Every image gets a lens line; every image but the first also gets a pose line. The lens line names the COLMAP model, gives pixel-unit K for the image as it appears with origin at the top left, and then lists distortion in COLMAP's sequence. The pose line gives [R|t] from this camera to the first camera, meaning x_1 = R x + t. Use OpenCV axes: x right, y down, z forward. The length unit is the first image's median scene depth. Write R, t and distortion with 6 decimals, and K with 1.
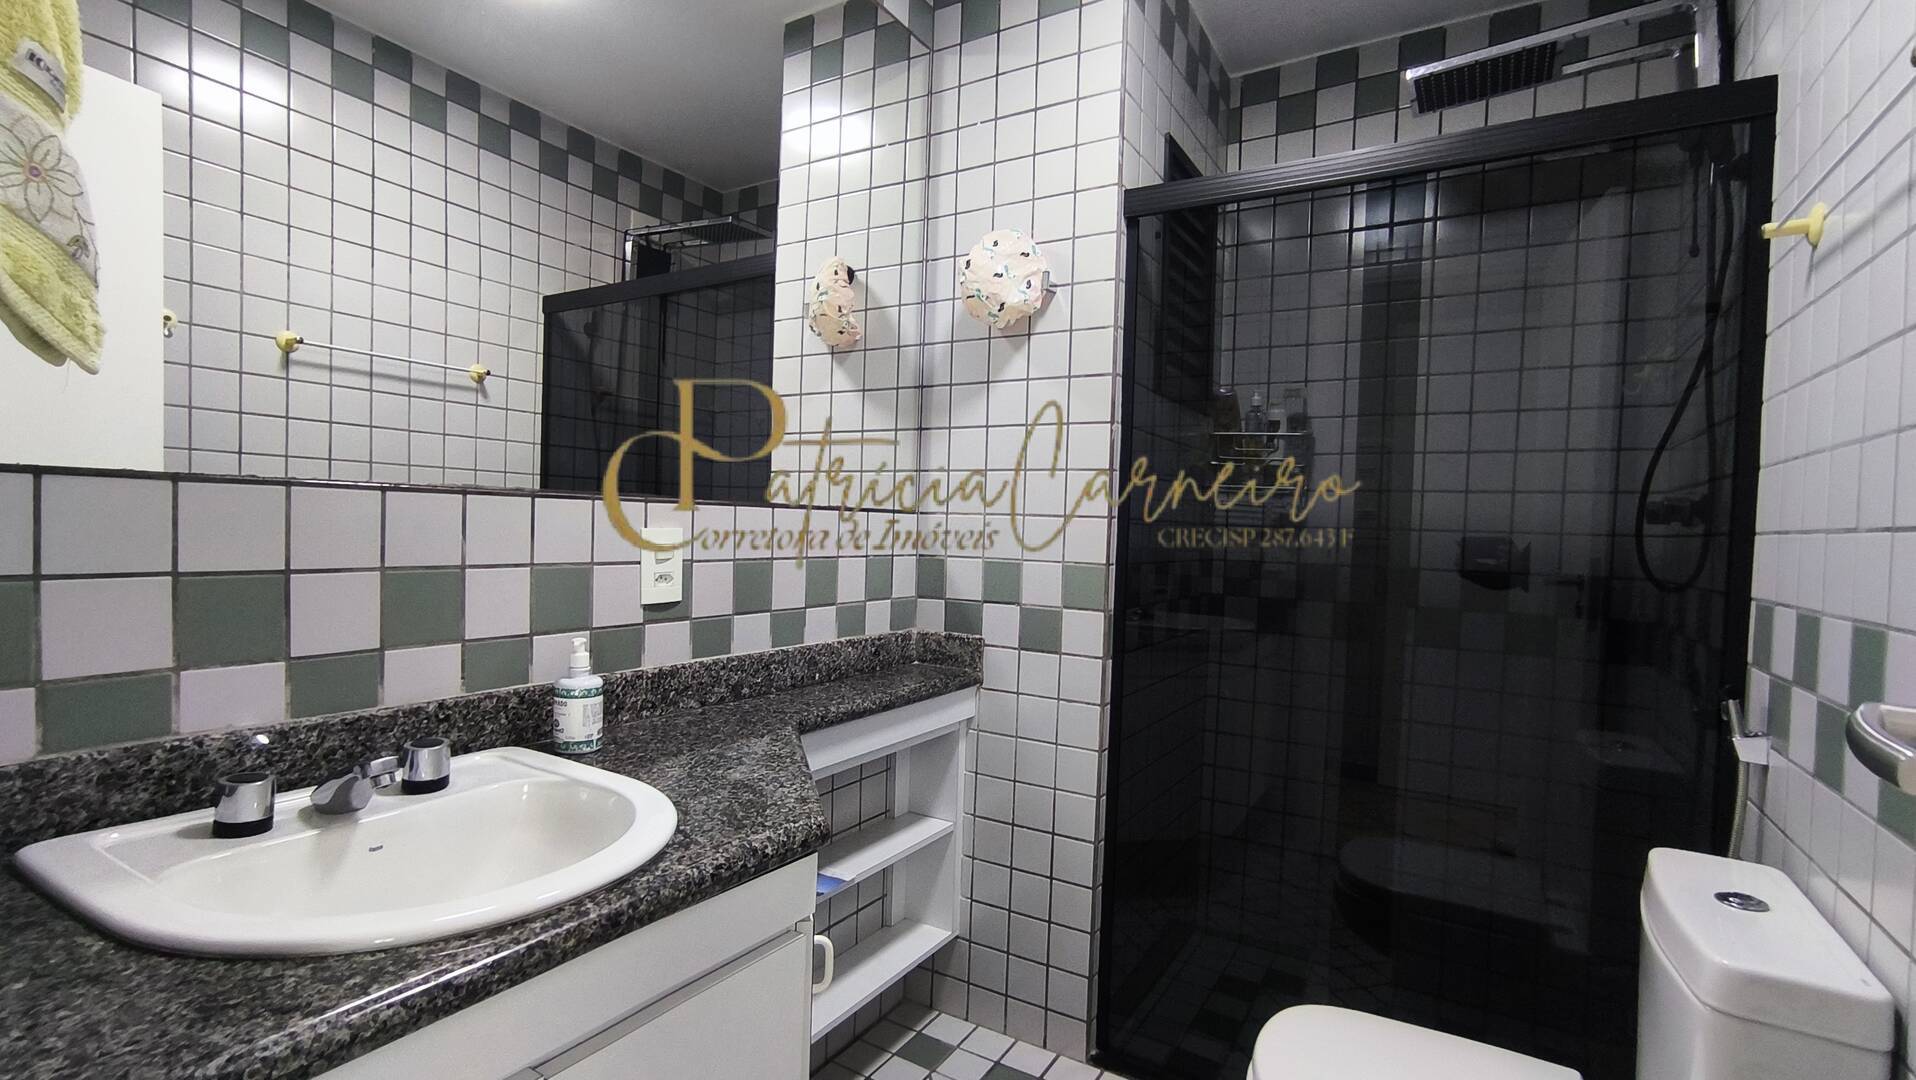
lens RADIAL K [[875.5, 0, 955.2], [0, 875.5, 551.2], [0, 0, 1]] dist [-0.015481, 0.007925]
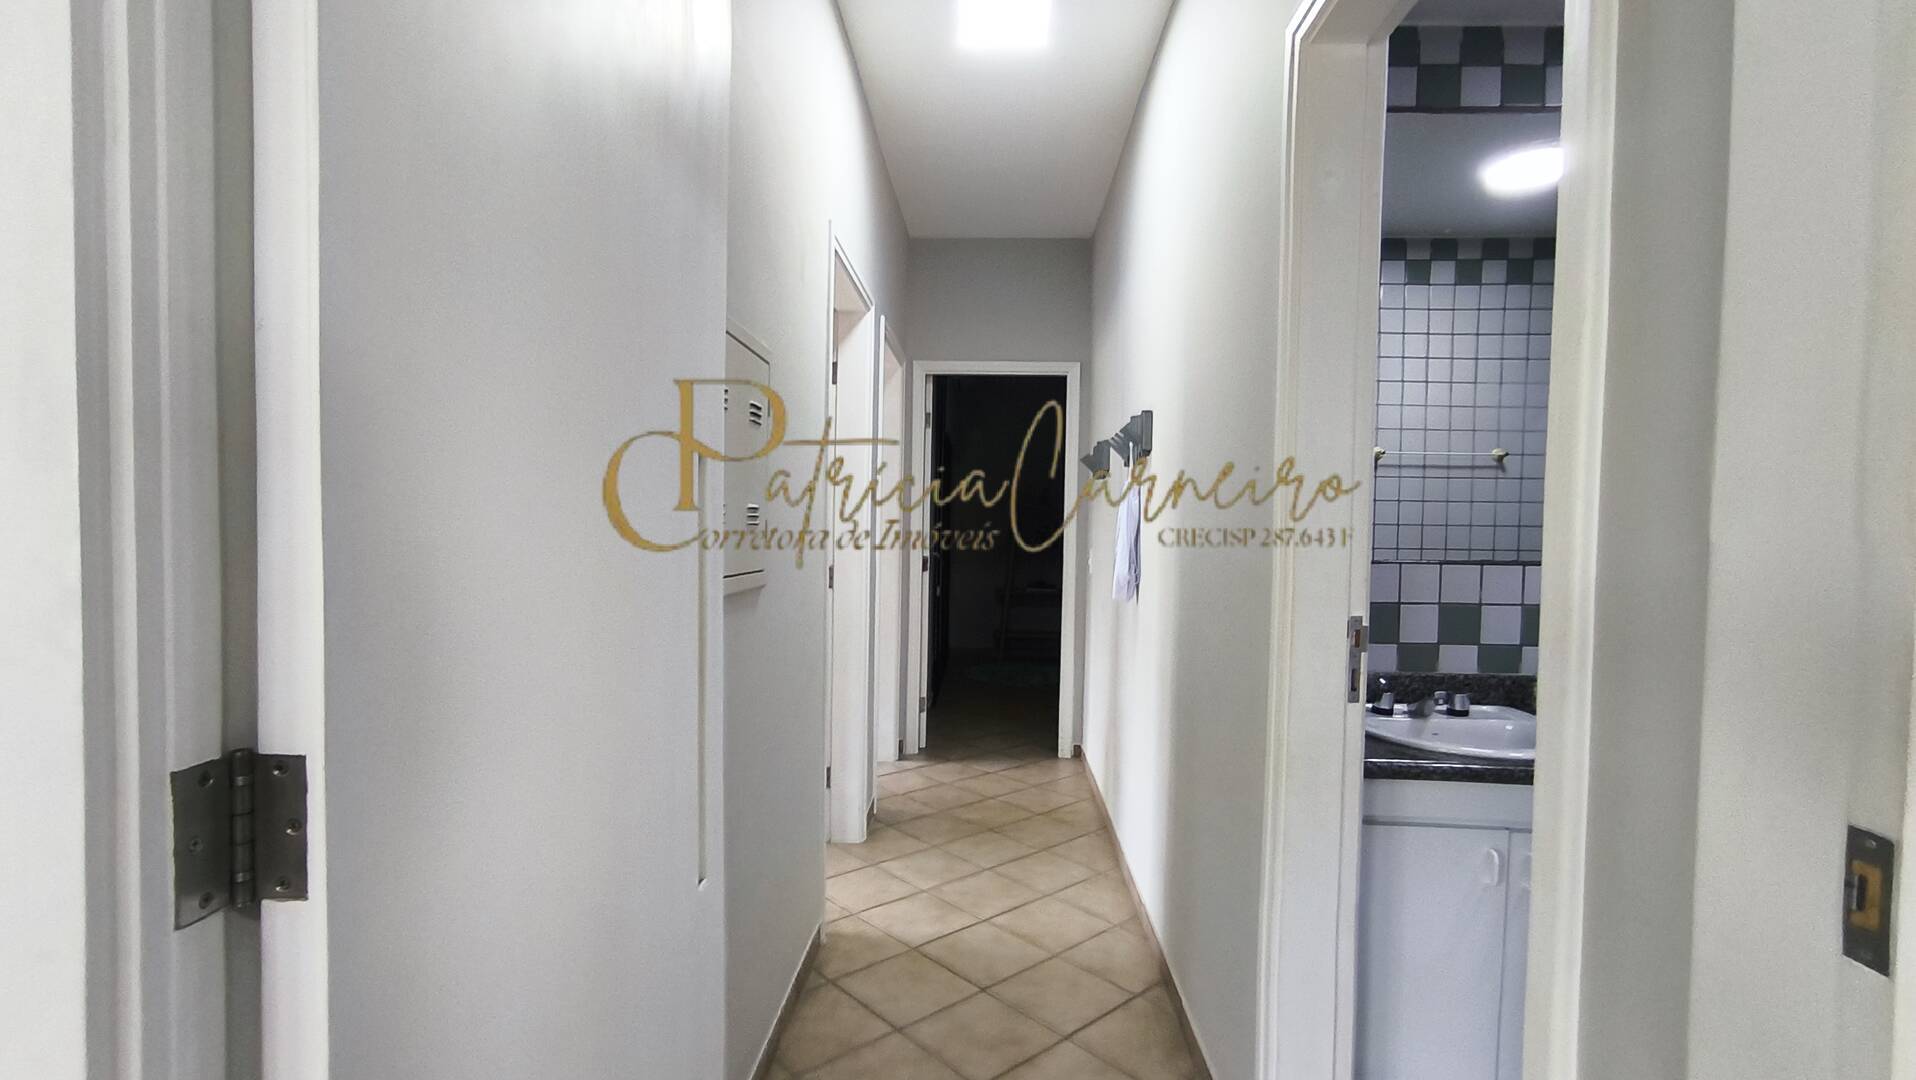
lens RADIAL K [[875.5, 0, 957.4], [0, 875.5, 547.5], [0, 0, 1]] dist [-0.015481, 0.007925]
pose [[0.486831, 0.005696, -0.873477, 0.504762], [-0.026611, 0.999611, -0.008313, -0.056977], [0.873091, 0.027291, 0.486794, -0.864471]]
